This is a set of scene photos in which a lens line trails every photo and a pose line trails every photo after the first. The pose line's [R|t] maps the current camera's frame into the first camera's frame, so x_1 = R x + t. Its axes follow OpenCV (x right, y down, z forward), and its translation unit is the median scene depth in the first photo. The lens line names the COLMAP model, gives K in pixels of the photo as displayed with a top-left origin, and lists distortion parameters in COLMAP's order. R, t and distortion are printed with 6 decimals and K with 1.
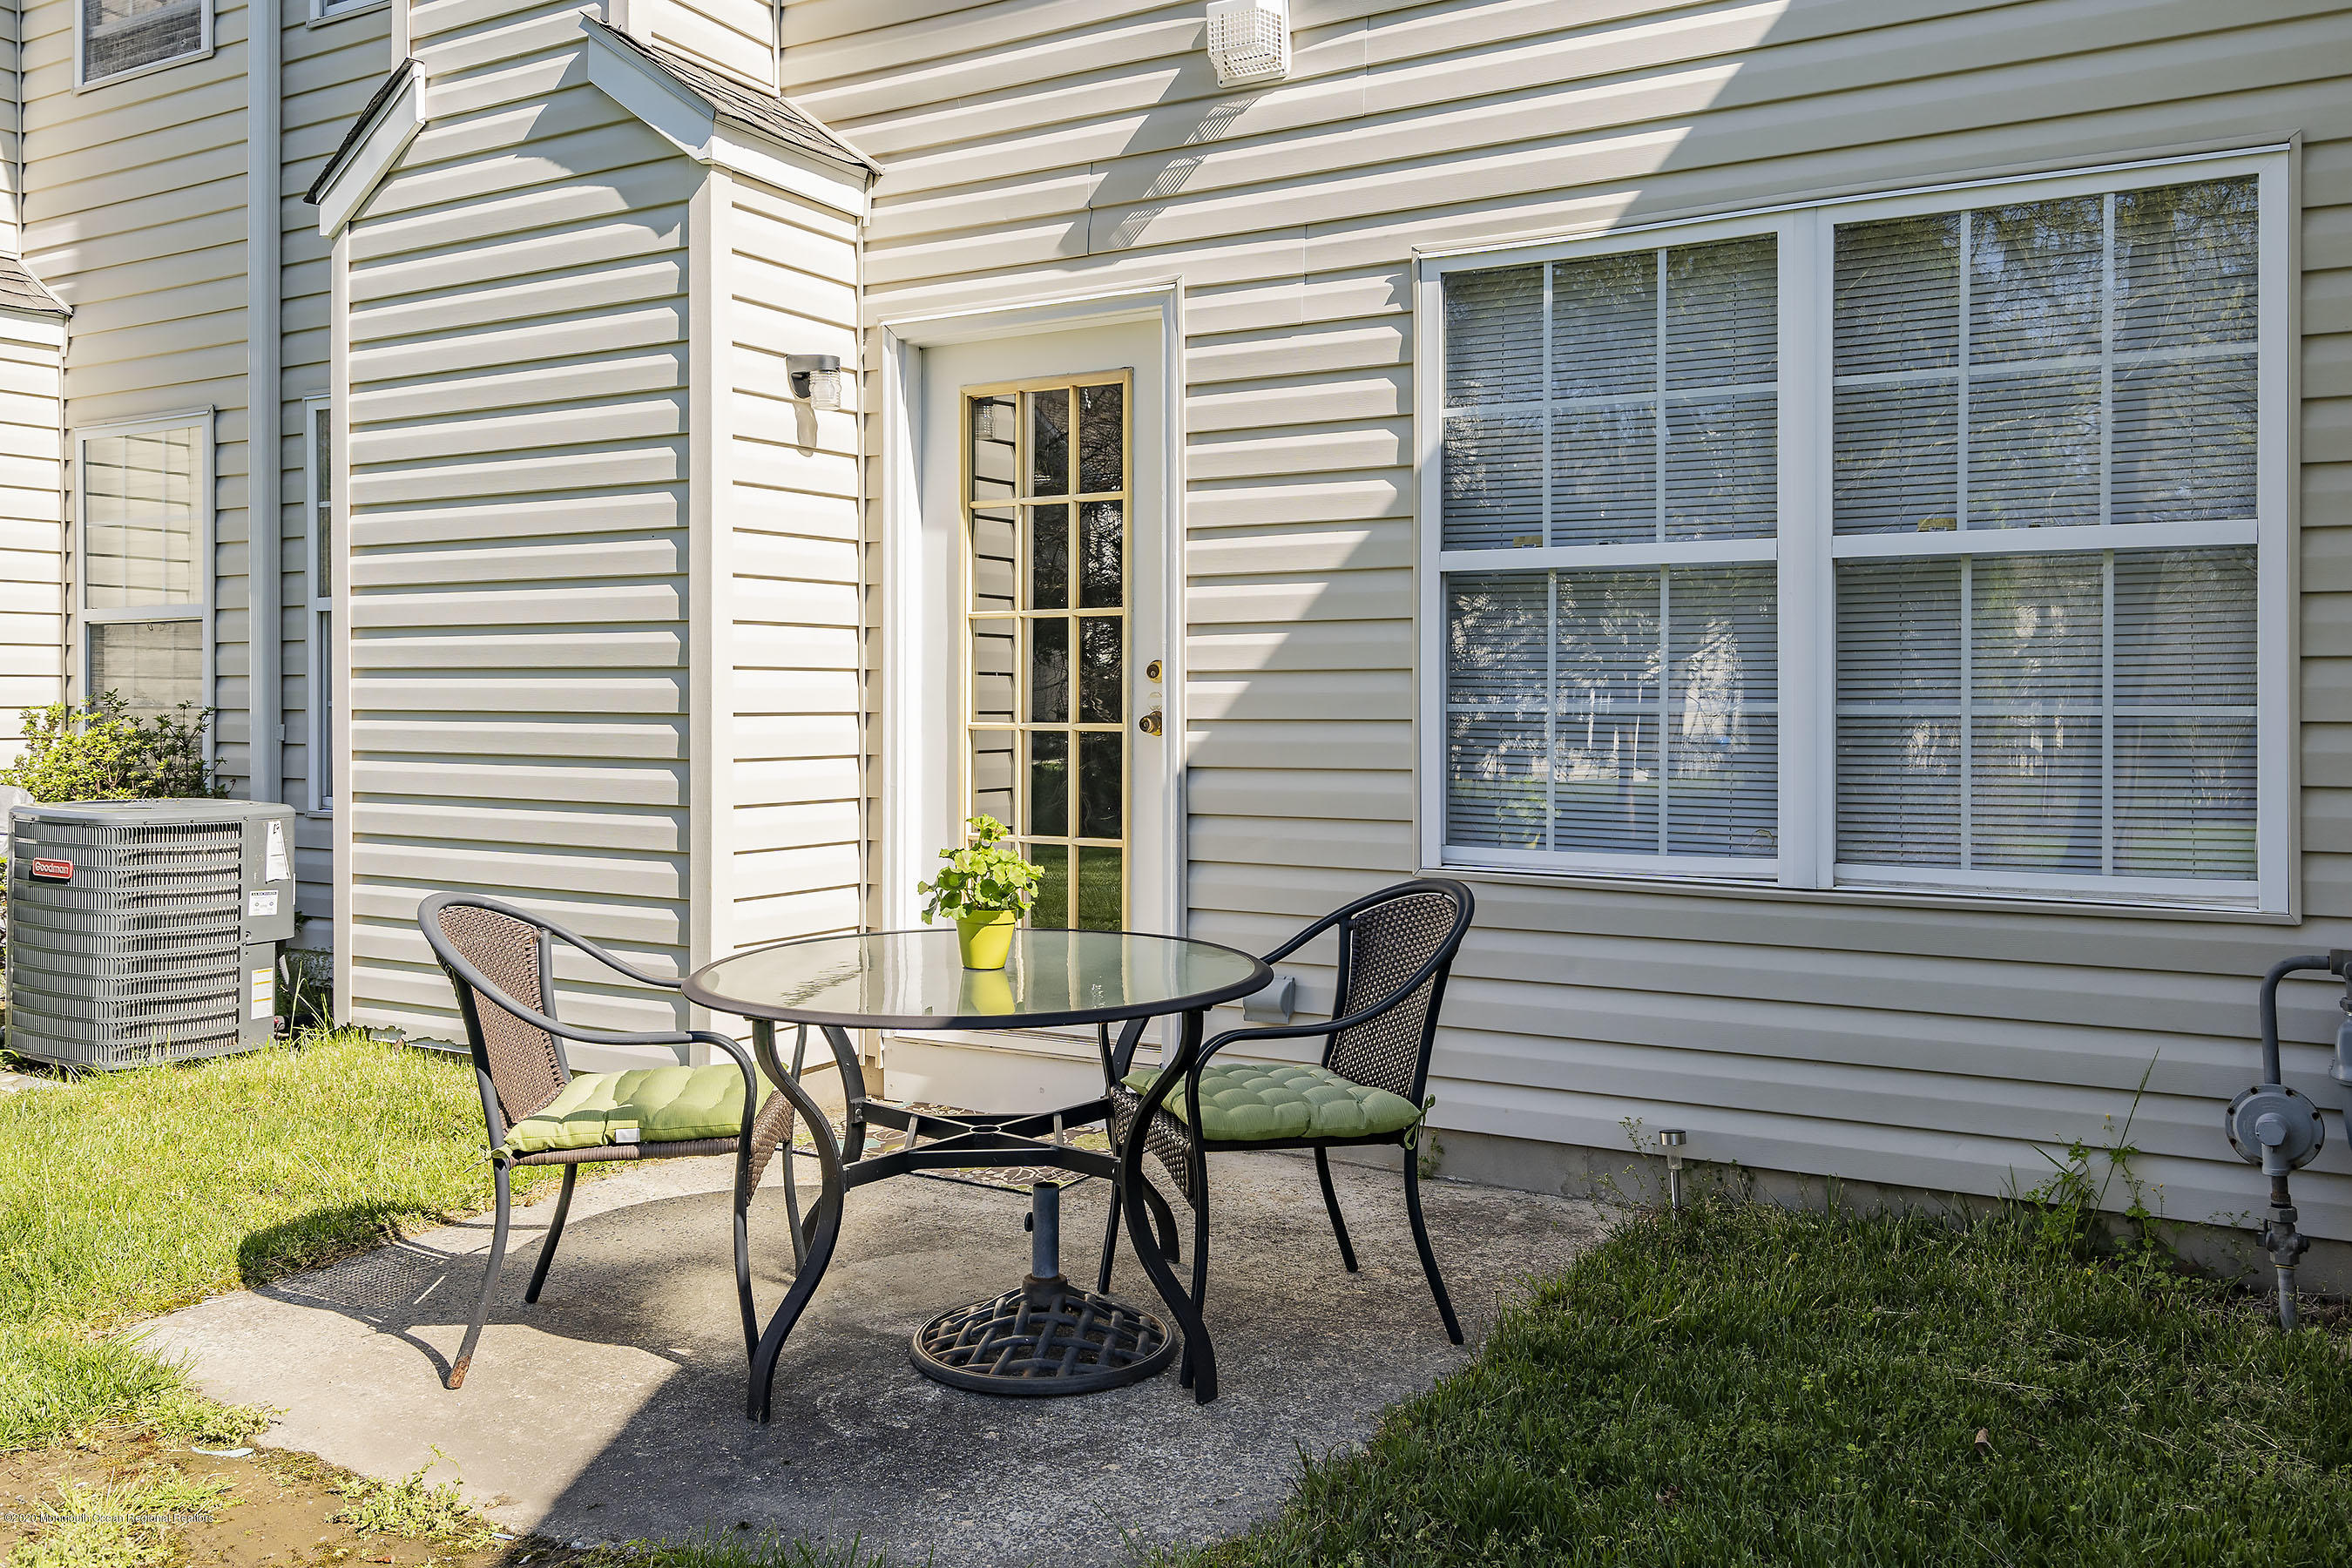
lens RADIAL K [[1875.3, 0, 1172.4], [0, 1875.3, 762.2], [0, 0, 1]] dist [-0.002761, 0.003284]
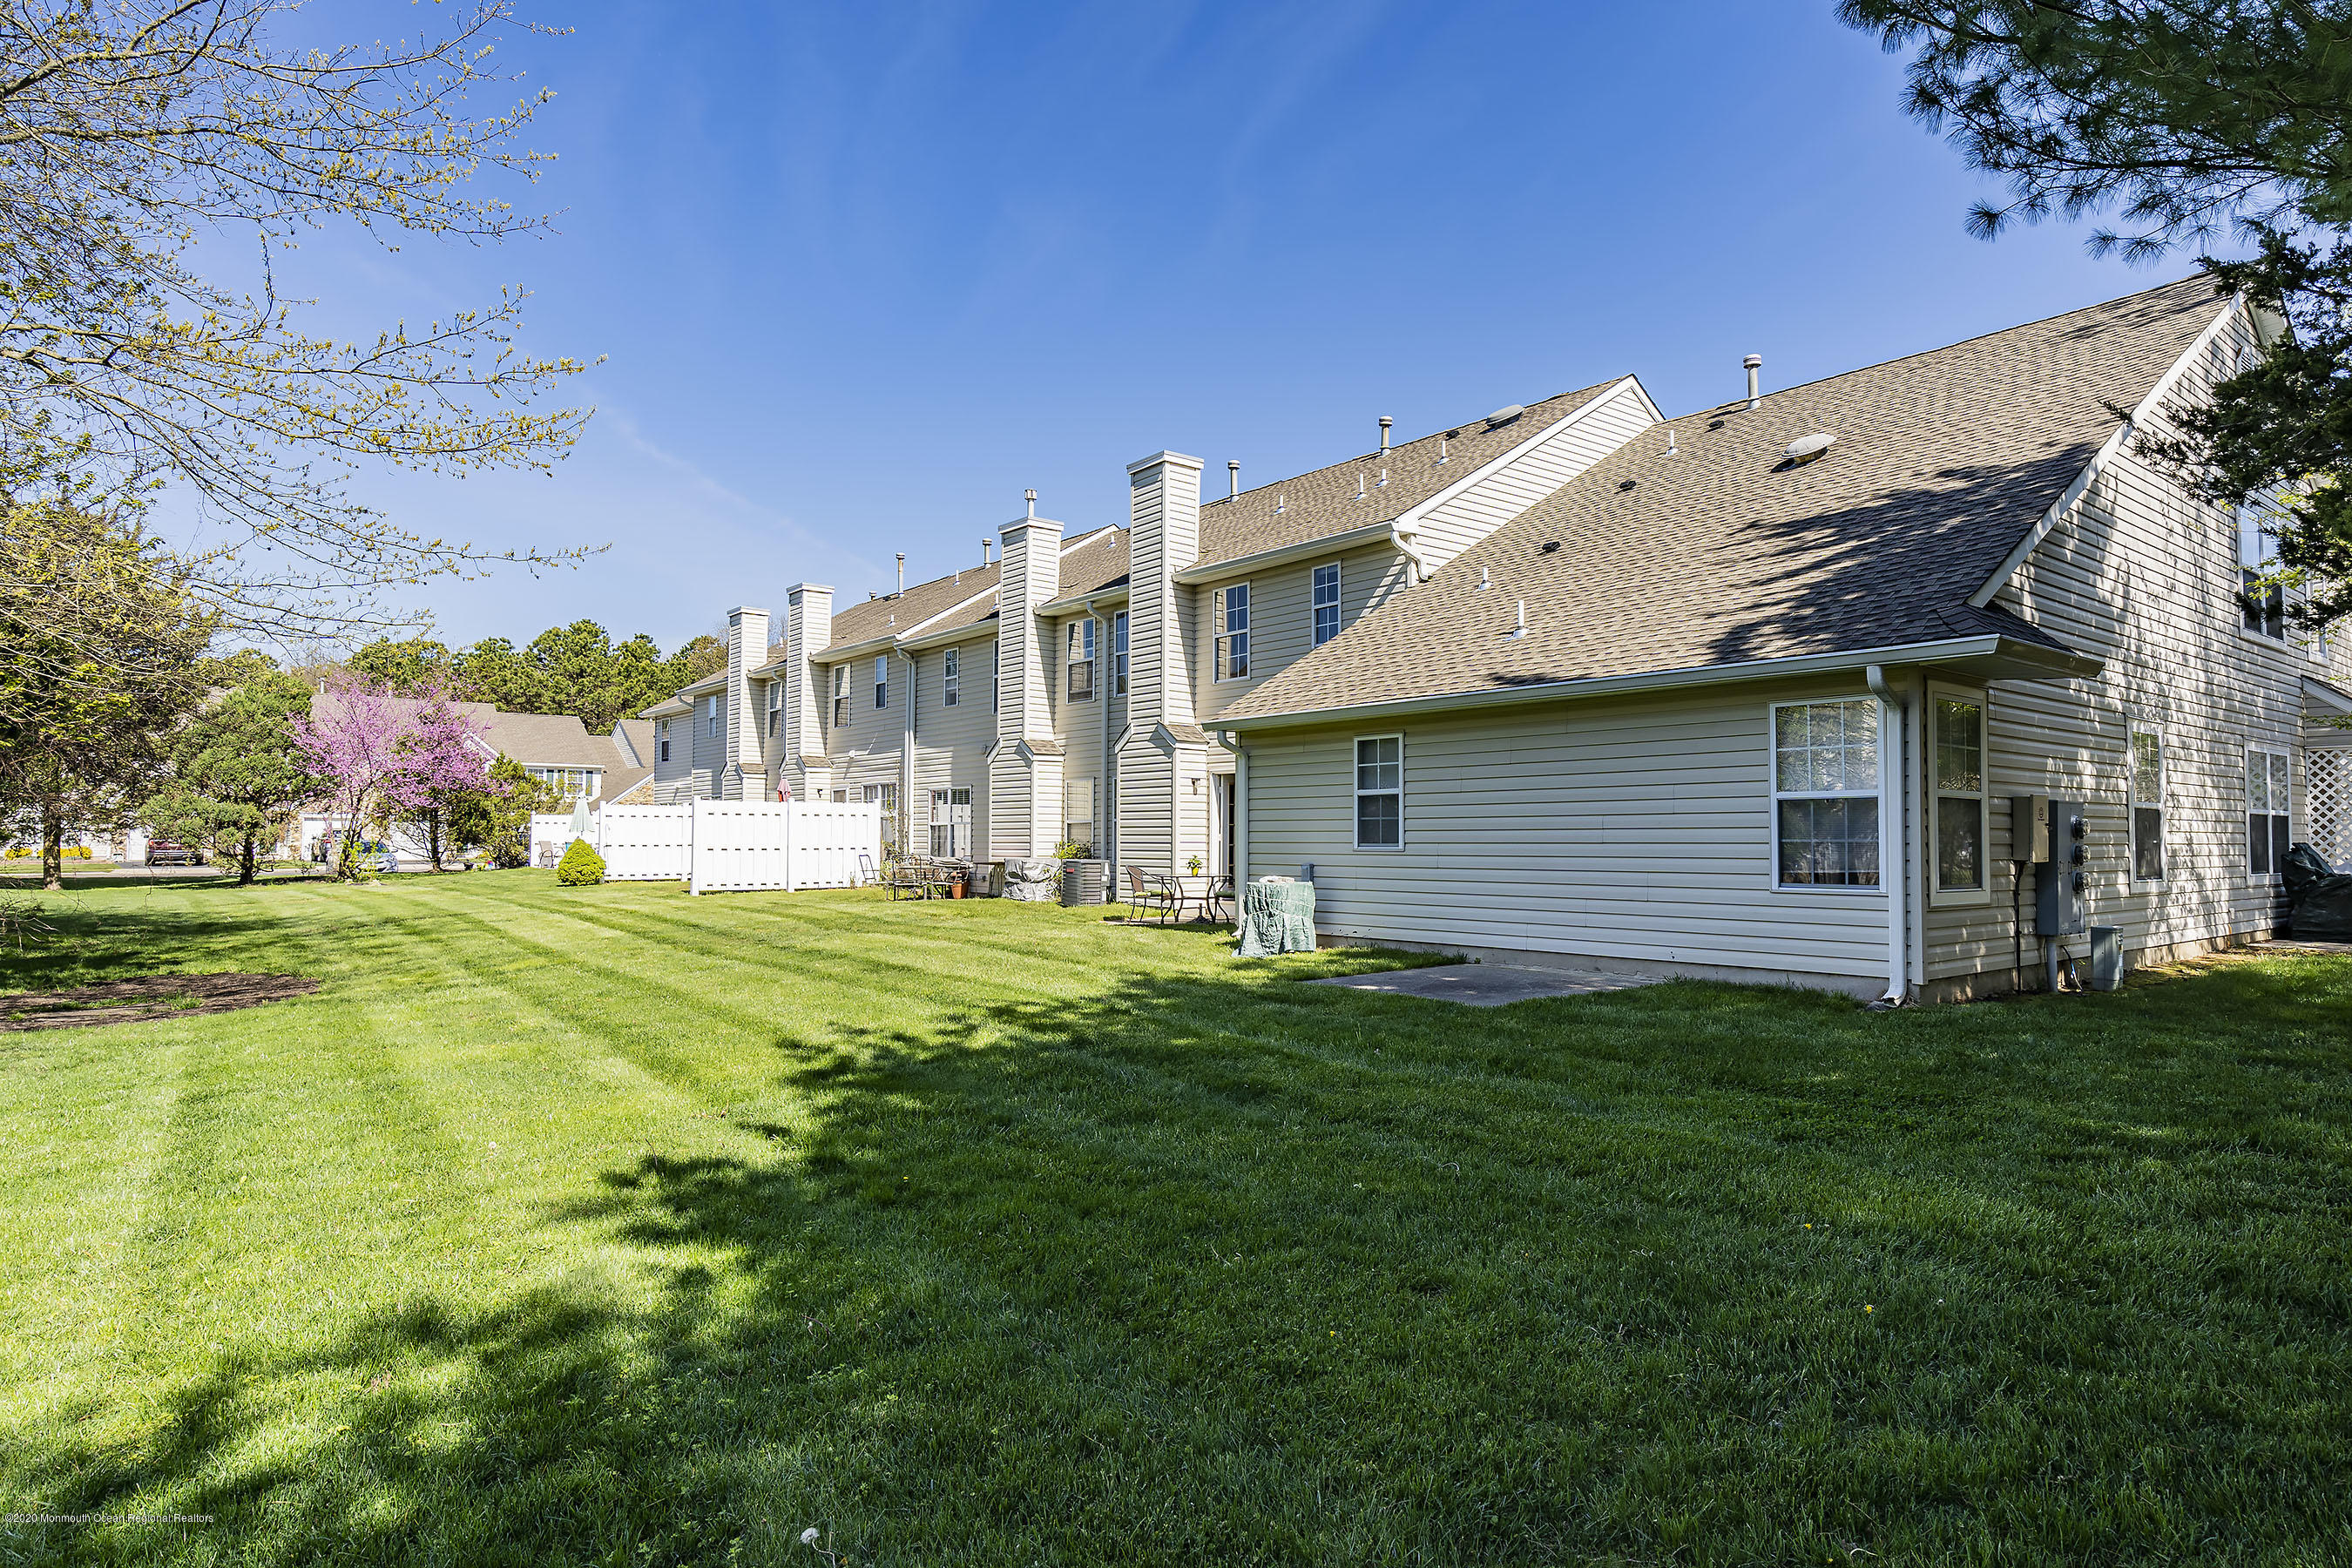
lens RADIAL K [[1280.4, 0, 1174.3], [0, 1280.4, 794.4], [0, 0, 1]] dist [-0.000176, 0.000000]
pose [[0.927636, -0.019248, -0.372988, 1.035094], [-0.005920, 0.997788, -0.066214, 0.075272], [0.373438, 0.063631, 0.925470, -2.250827]]
